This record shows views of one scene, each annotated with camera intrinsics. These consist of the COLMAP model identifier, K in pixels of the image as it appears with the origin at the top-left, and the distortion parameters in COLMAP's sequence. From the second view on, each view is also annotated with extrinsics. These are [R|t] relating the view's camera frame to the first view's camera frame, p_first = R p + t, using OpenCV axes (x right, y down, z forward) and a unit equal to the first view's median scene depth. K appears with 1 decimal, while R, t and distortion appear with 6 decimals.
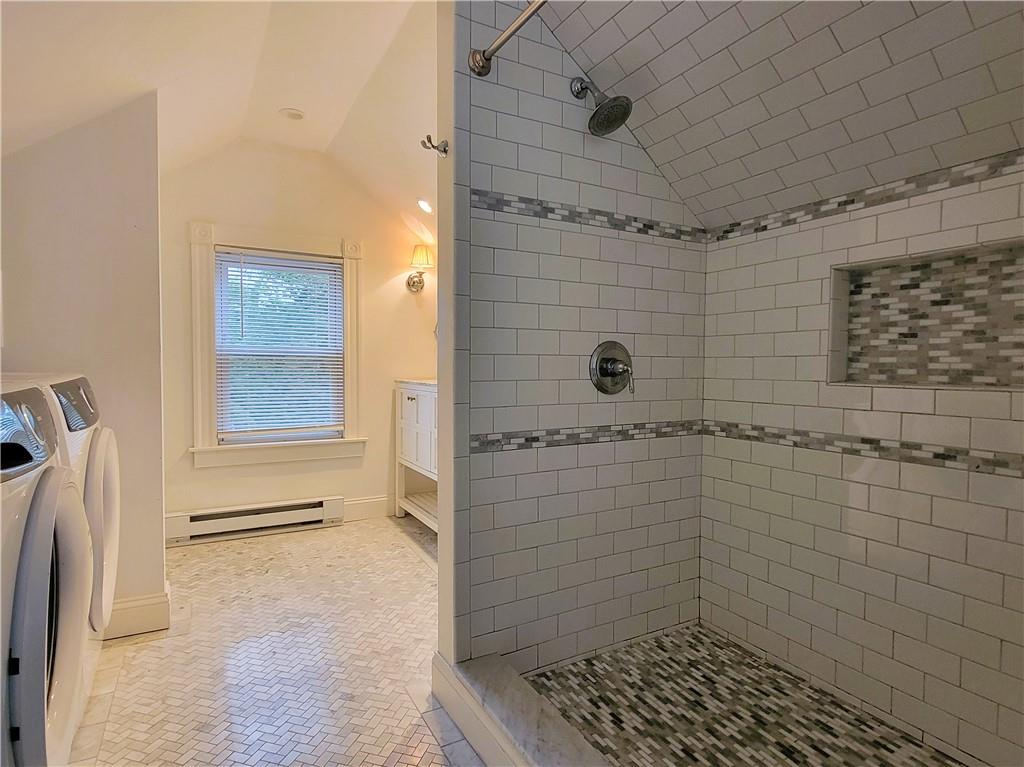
lens RADIAL K [[545.5, 0, 517.4], [0, 545.5, 383.1], [0, 0, 1]] dist [-0.006500, -0.000429]
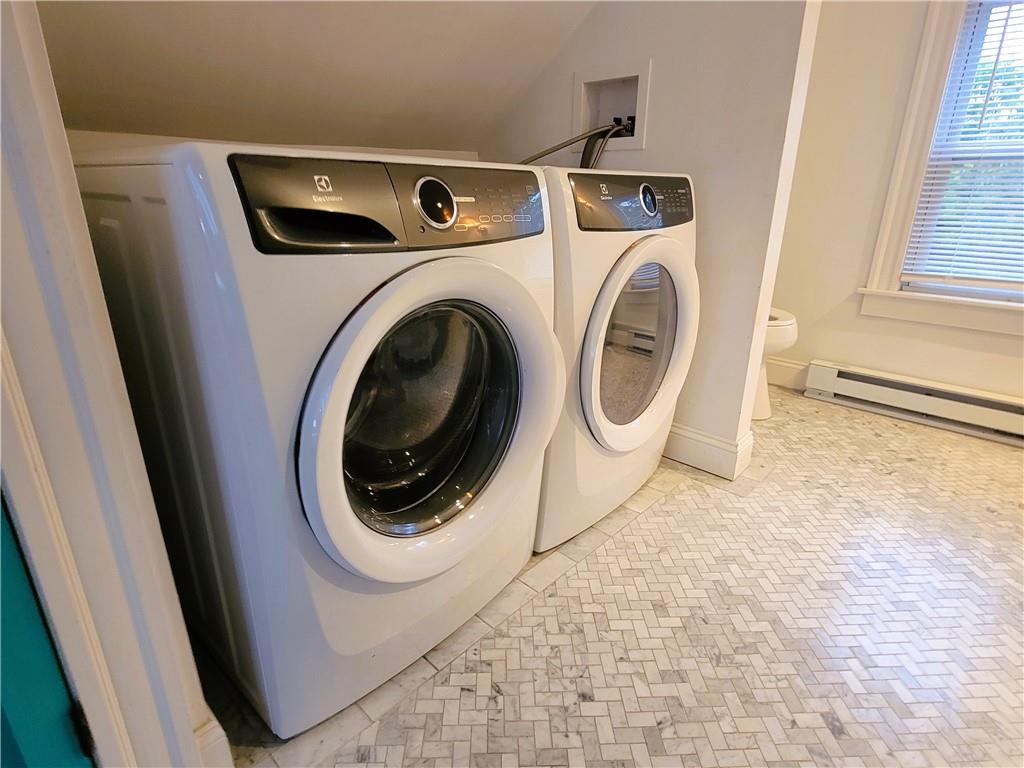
lens RADIAL K [[545.5, 0, 517.4], [0, 545.5, 383.6], [0, 0, 1]] dist [-0.006500, -0.000429]
pose [[0.300194, 0.310366, -0.901974, 0.004782], [-0.042122, 0.948977, 0.312520, 0.025728], [0.952948, -0.055824, 0.297950, 0.285060]]
